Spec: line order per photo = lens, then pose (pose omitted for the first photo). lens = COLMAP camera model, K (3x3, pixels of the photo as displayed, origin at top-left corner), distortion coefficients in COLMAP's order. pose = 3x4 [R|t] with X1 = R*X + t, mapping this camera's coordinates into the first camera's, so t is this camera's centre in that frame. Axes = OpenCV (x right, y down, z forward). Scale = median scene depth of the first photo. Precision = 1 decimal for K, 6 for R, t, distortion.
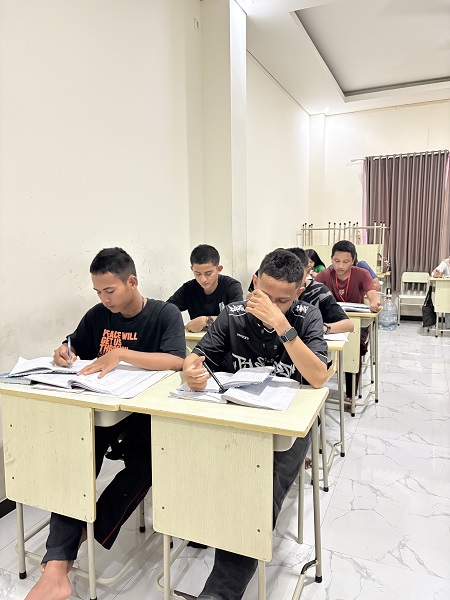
lens RADIAL K [[461.3, 0, 224.8], [0, 461.3, 301.1], [0, 0, 1]] dist [0.014340, -0.033045]
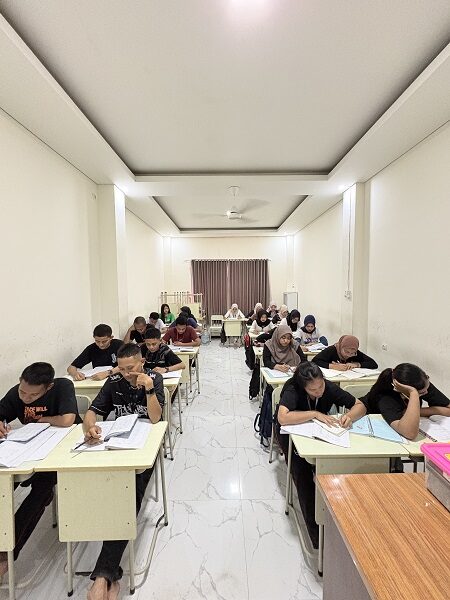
lens RADIAL K [[239.3, 0, 226.4], [0, 239.3, 299.3], [0, 0, 1]] dist [0.002984, -0.000894]
pose [[0.912846, -0.018388, 0.407889, 0.025084], [0.056736, 0.995007, -0.082116, -0.116563], [-0.404342, 0.098101, 0.909331, -0.041421]]
